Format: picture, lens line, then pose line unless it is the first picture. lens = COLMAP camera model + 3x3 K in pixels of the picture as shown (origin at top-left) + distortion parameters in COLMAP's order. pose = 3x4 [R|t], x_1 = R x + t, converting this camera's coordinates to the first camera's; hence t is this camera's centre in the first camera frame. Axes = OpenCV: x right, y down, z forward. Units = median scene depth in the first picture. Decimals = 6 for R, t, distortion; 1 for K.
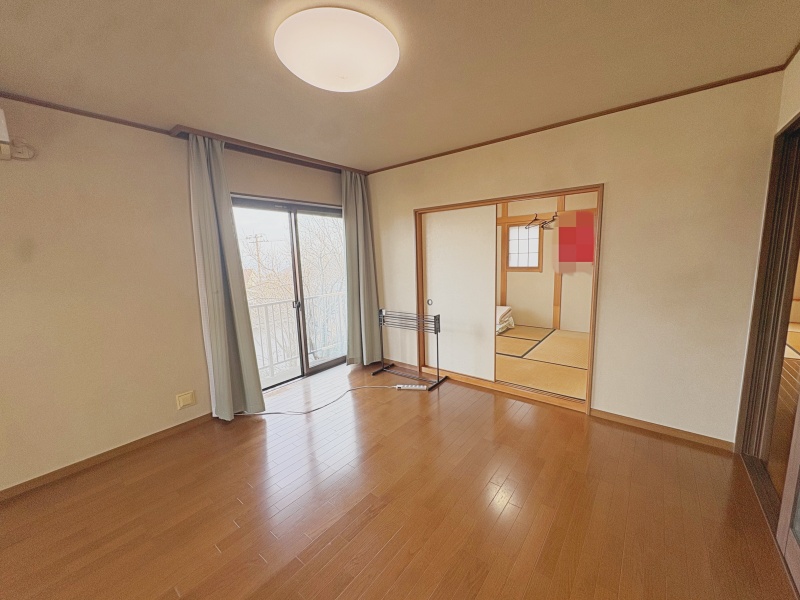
lens RADIAL K [[318.5, 0, 400.6], [0, 318.5, 297.2], [0, 0, 1]] dist [-0.000094, -0.000062]
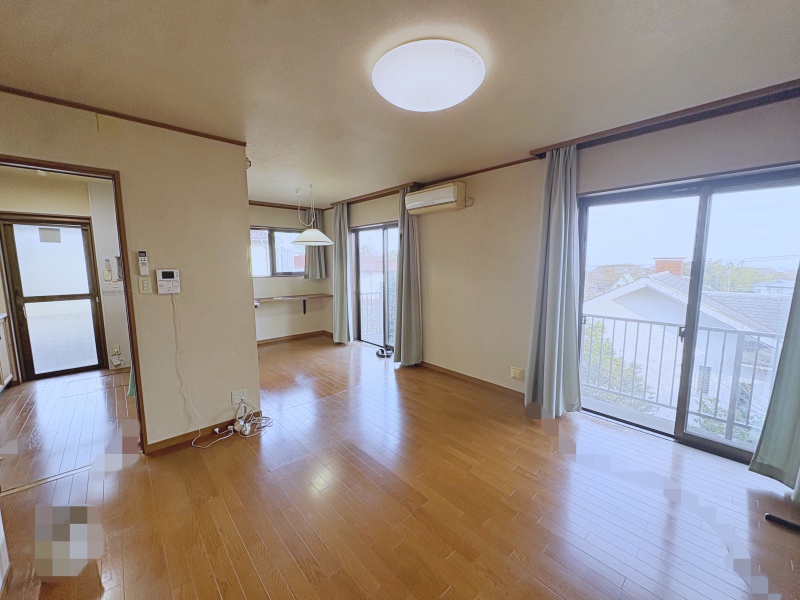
lens RADIAL K [[318.5, 0, 397.2], [0, 318.5, 301.3], [0, 0, 1]] dist [-0.000094, -0.000062]
pose [[-0.167336, 0.143049, -0.975467, 0.586897], [-0.135185, 0.976743, 0.166426, -0.099367], [0.976588, 0.159717, -0.144106, 0.681143]]
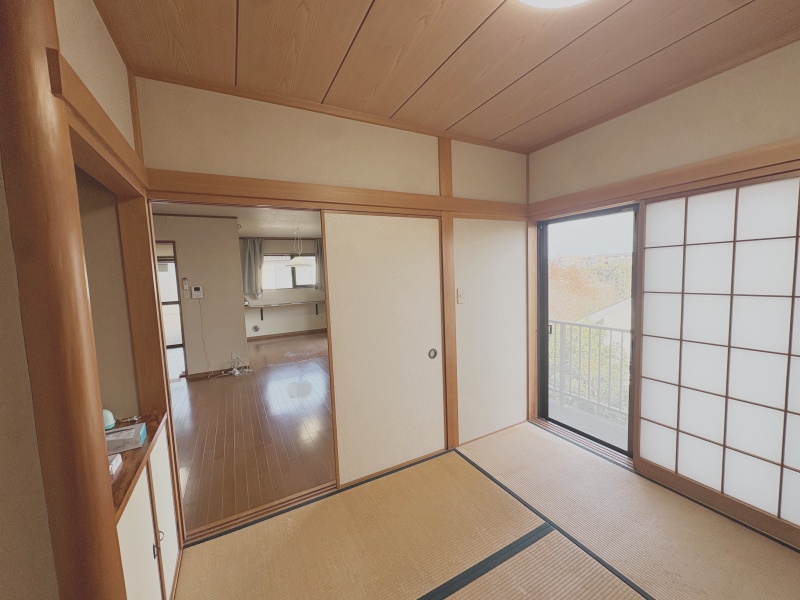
lens RADIAL K [[318.5, 0, 403.9], [0, 318.5, 298.4], [0, 0, 1]] dist [-0.000094, -0.000062]
pose [[-0.399508, 0.110451, -0.910051, 0.681277], [-0.083724, 0.984170, 0.156201, -0.138200], [0.912898, 0.138597, -0.383937, 0.918659]]
